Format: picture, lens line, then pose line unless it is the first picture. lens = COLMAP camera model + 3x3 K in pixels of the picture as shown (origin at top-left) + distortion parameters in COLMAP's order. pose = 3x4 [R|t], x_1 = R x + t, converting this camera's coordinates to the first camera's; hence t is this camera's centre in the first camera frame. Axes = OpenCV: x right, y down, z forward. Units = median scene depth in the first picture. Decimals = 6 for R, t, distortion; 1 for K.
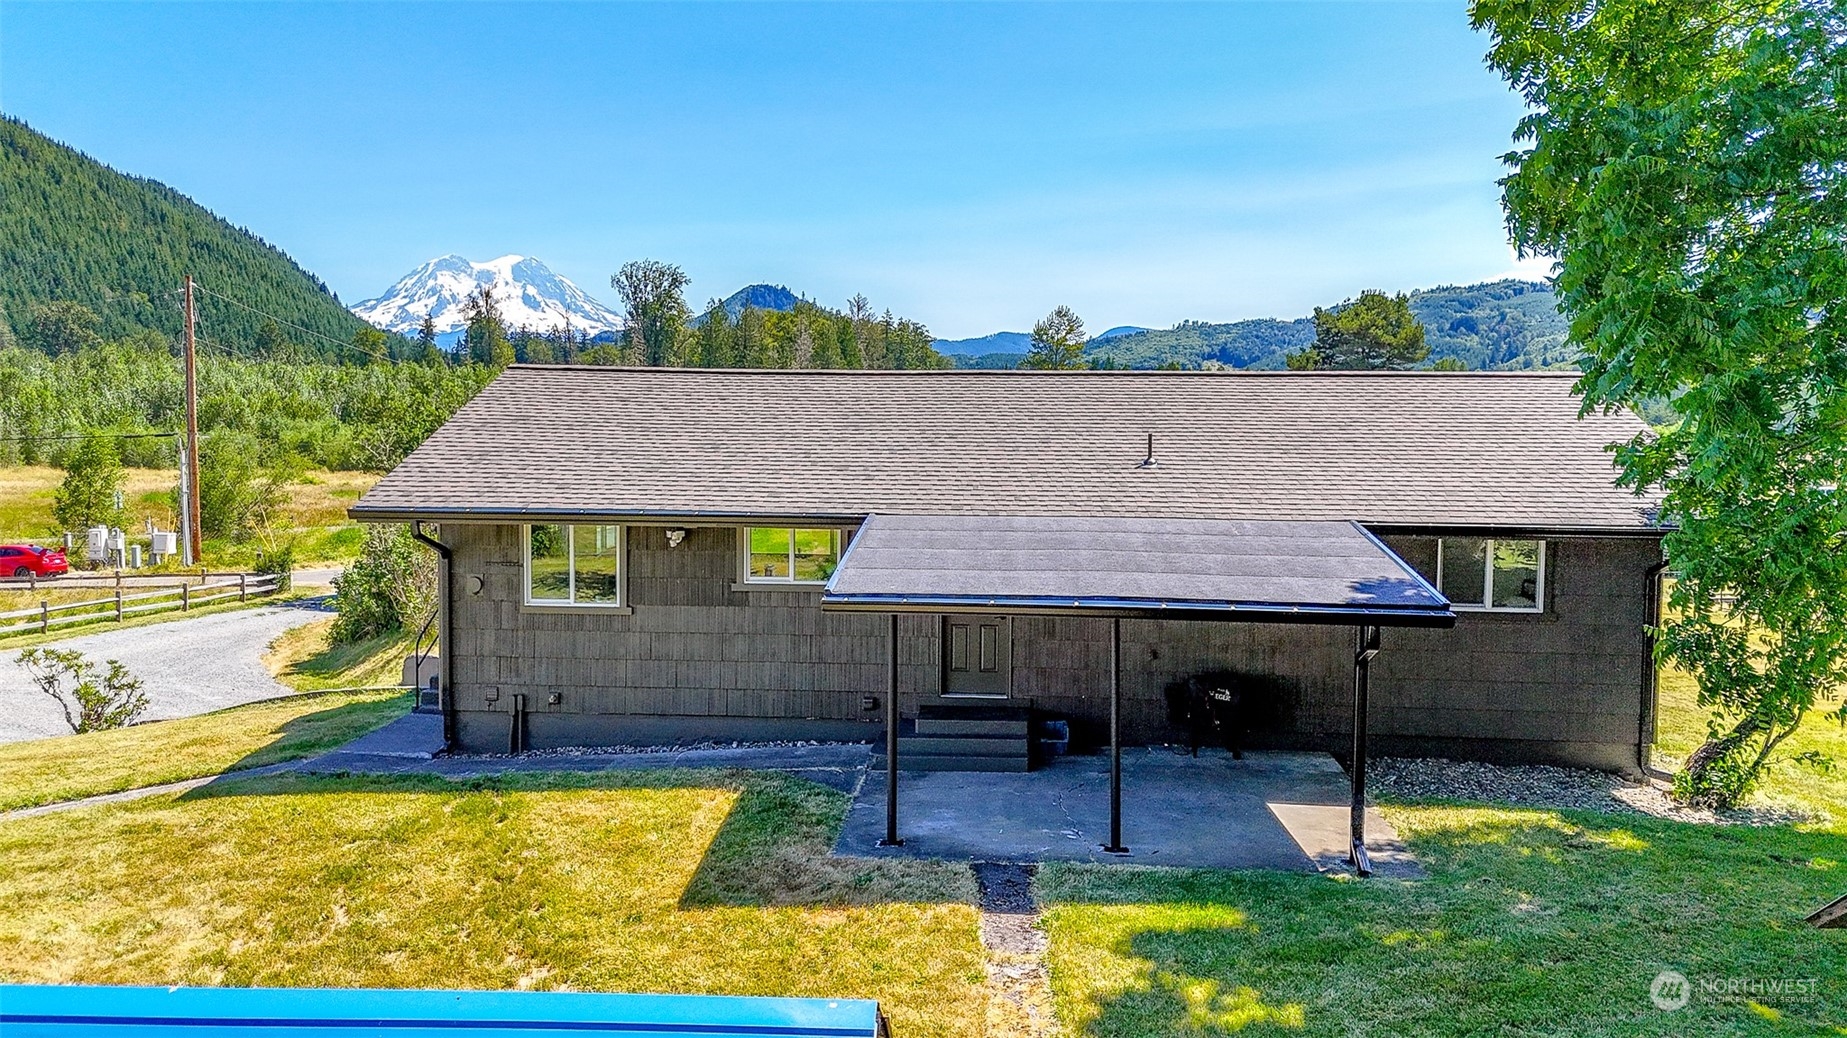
lens RADIAL K [[1354.6, 0, 925.4], [0, 1354.6, 514.0], [0, 0, 1]] dist [0.081006, -0.050091]
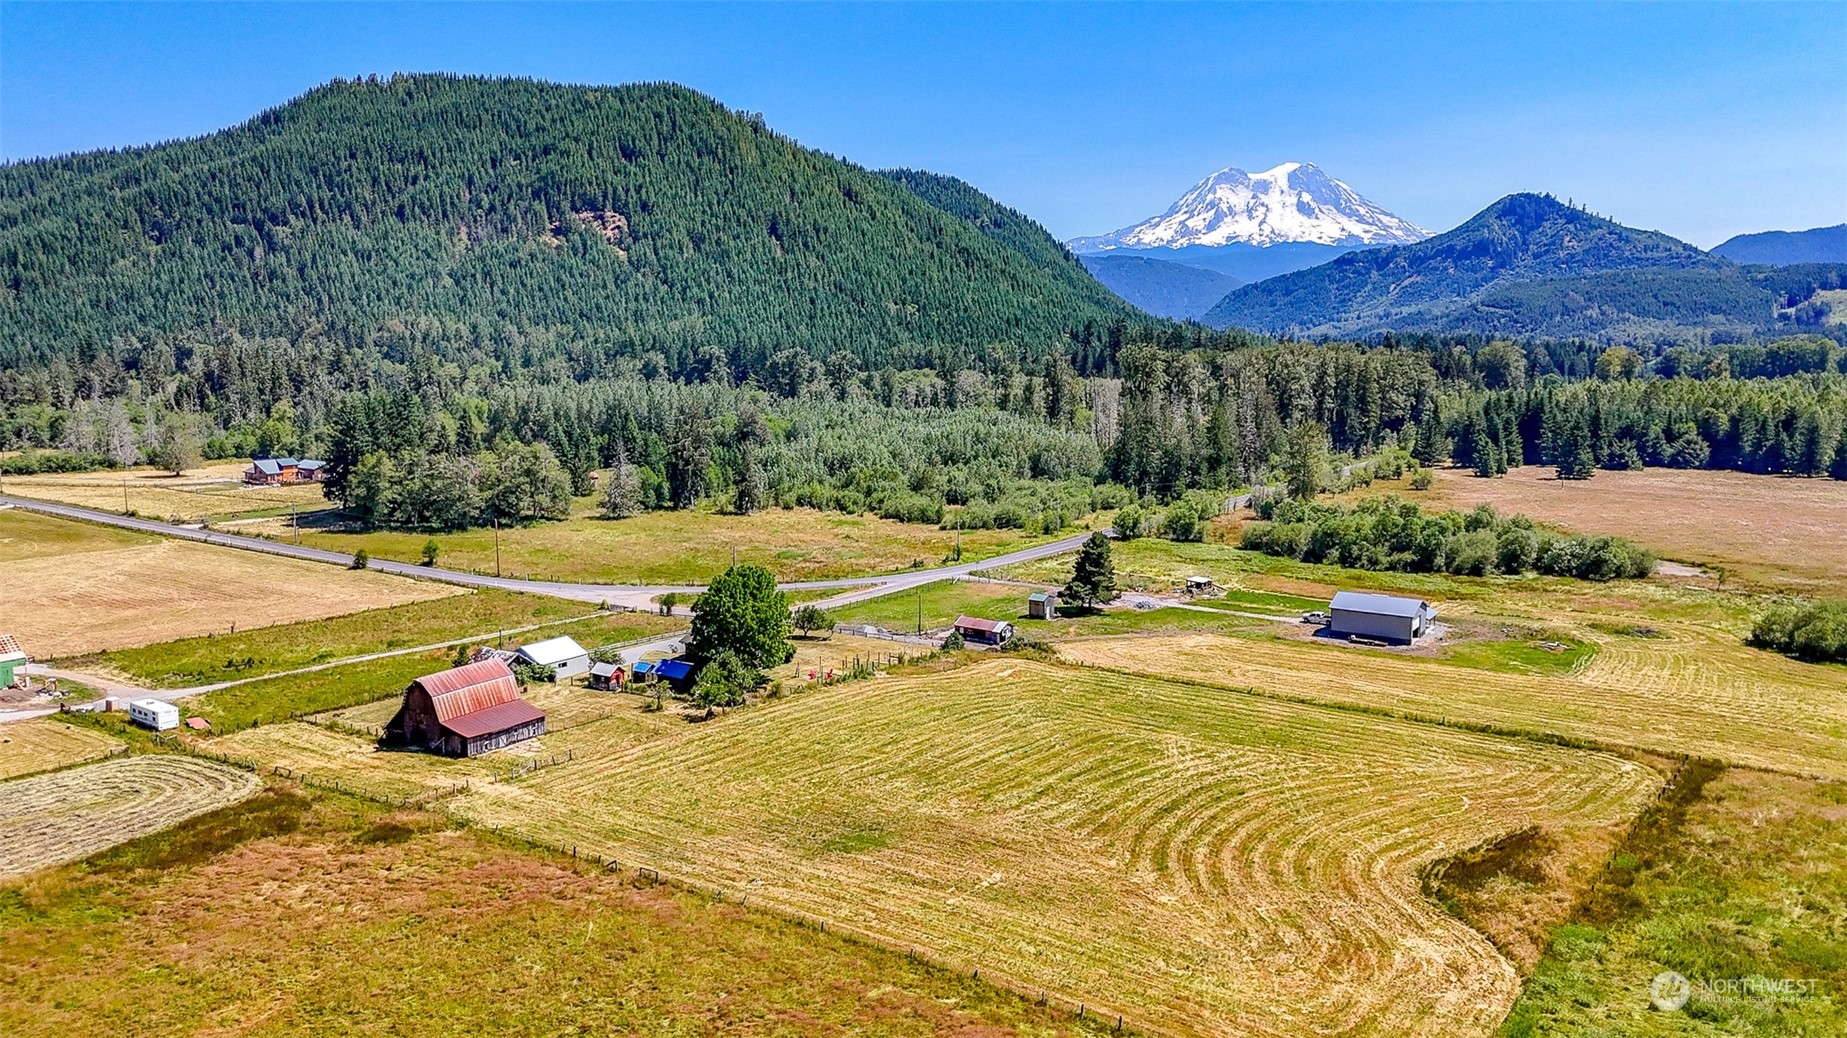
lens RADIAL K [[1354.6, 0, 930.4], [0, 1354.6, 491.5], [0, 0, 1]] dist [0.081006, -0.050091]
pose [[0.855305, 0.053071, -0.515400, 0.189695], [-0.026462, 0.997916, 0.058843, -0.051284], [0.517449, -0.036690, 0.854927, -0.204869]]
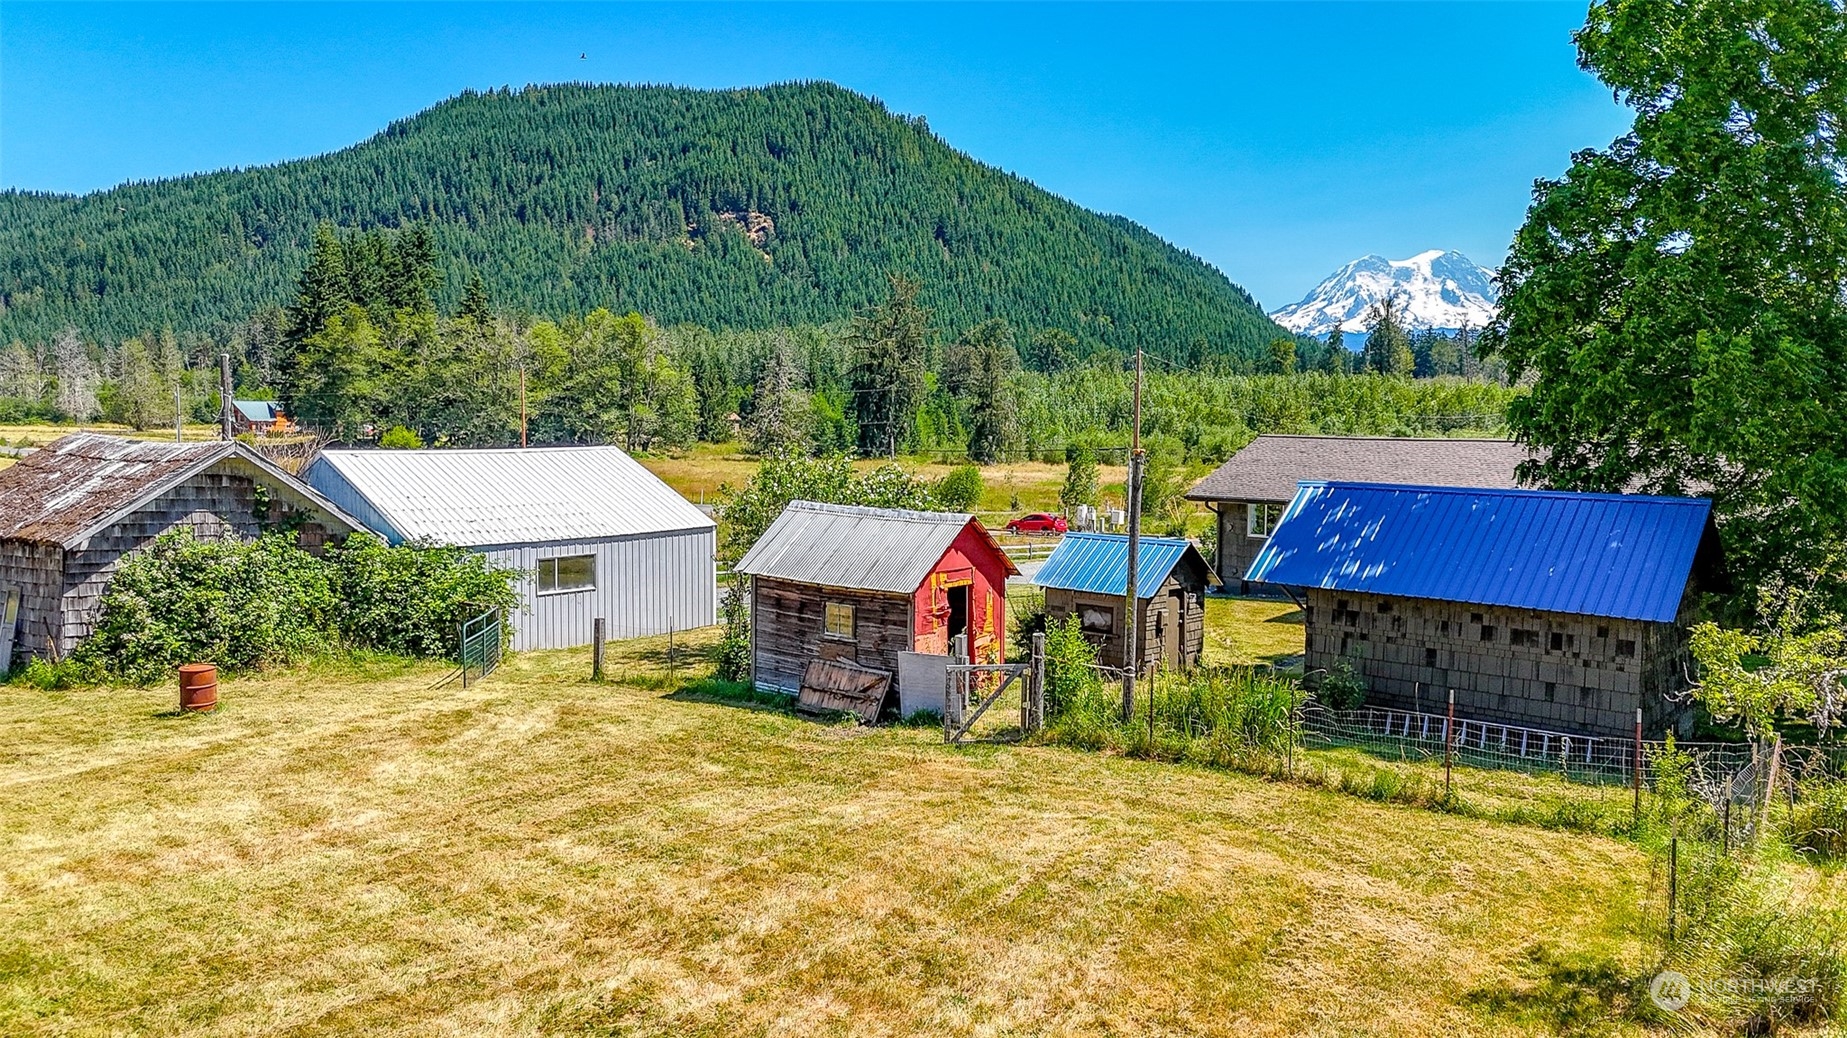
lens RADIAL K [[1354.6, 0, 927.7], [0, 1354.6, 506.5], [0, 0, 1]] dist [0.081006, -0.050091]
pose [[0.801910, 0.038720, -0.596189, 0.017782], [-0.041370, 0.999101, 0.009241, 0.000313], [0.596011, 0.017254, 0.802791, -0.033516]]
